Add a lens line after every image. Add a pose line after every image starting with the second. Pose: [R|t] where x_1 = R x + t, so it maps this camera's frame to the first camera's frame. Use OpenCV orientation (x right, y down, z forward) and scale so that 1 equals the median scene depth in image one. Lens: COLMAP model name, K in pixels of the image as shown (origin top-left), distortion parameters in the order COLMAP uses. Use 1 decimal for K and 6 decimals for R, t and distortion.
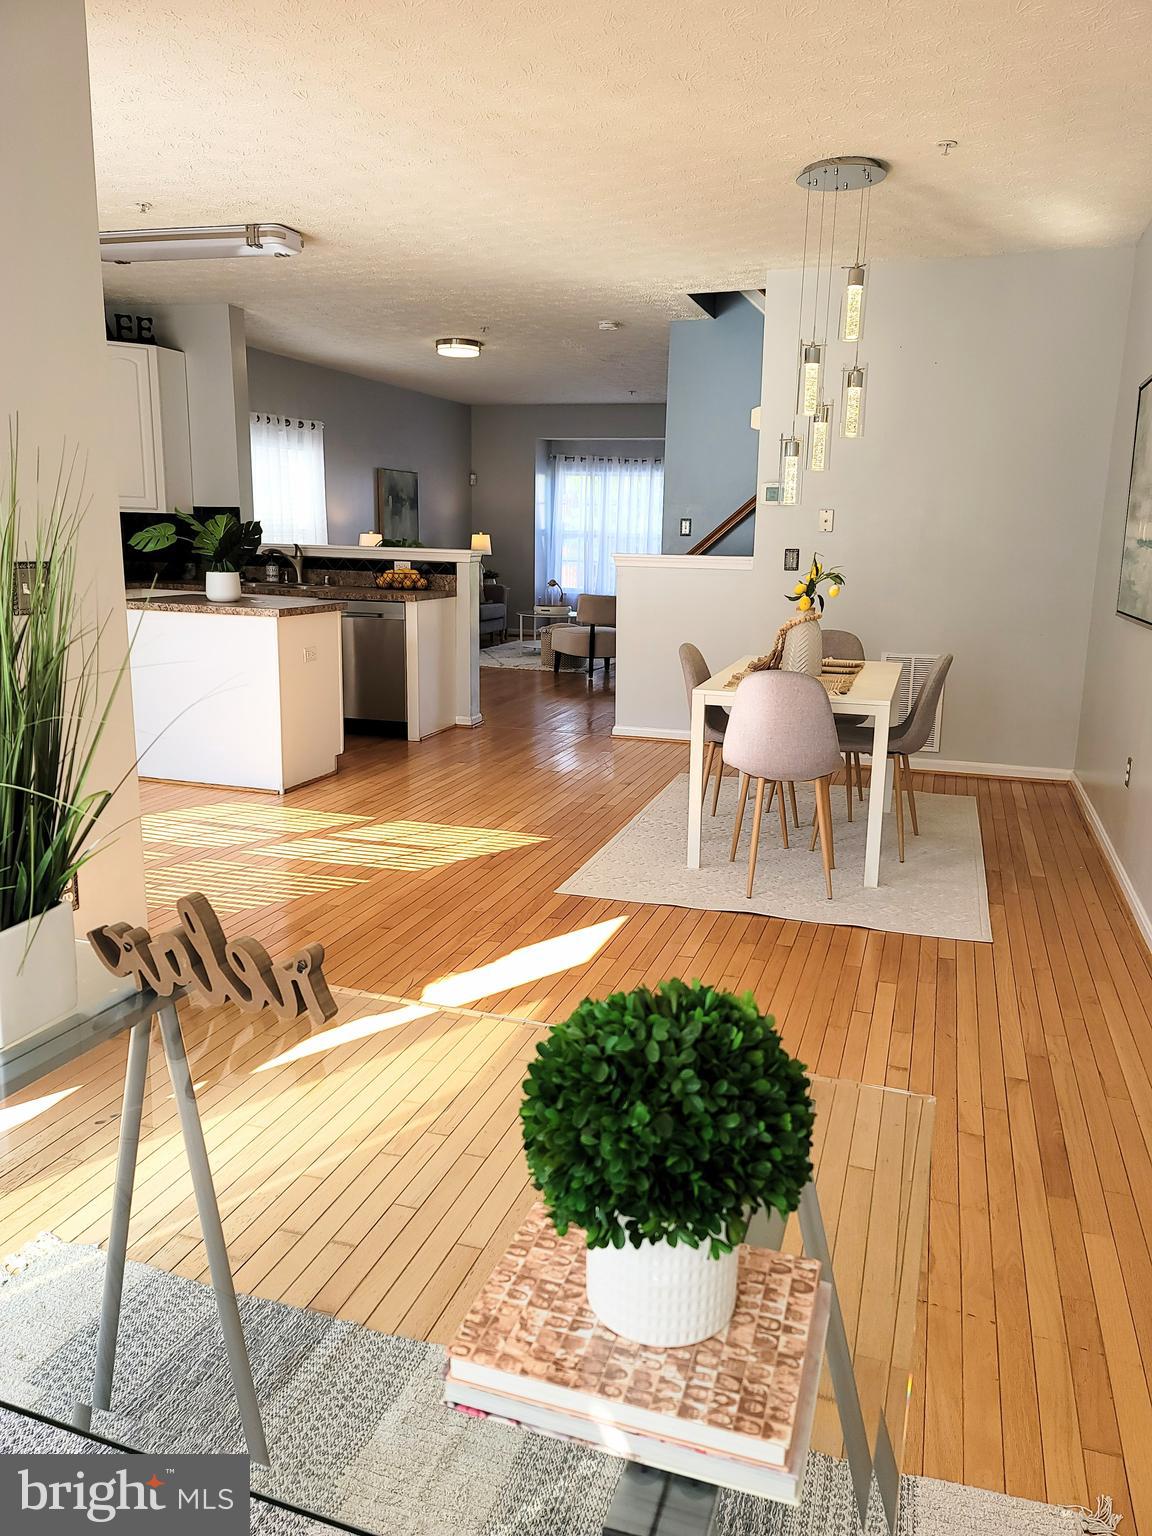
lens RADIAL K [[1124.8, 0, 586.7], [0, 1124.8, 765.6], [0, 0, 1]] dist [0.074377, -0.070188]
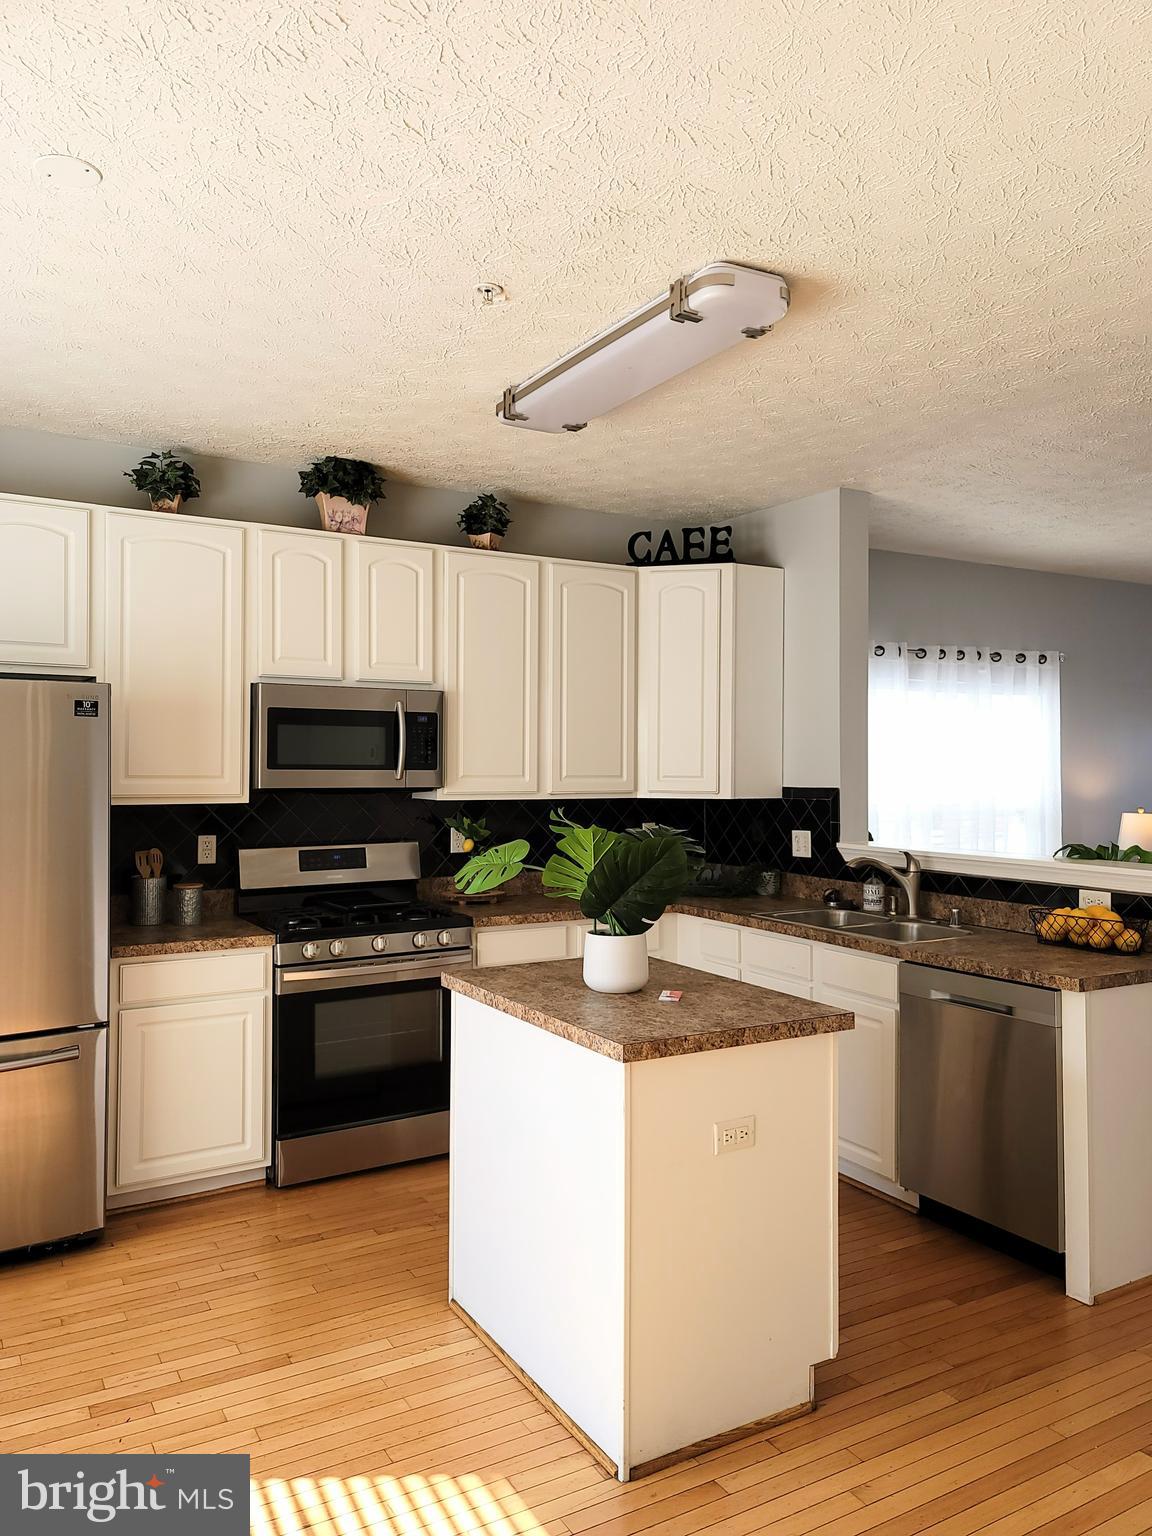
lens RADIAL K [[1124.8, 0, 586.7], [0, 1124.8, 765.6], [0, 0, 1]] dist [0.074377, -0.070188]
pose [[0.743733, -0.018453, -0.668222, 0.009909], [-0.125679, 0.977933, -0.166888, -0.123738], [0.656556, 0.208101, 0.725002, 0.474117]]
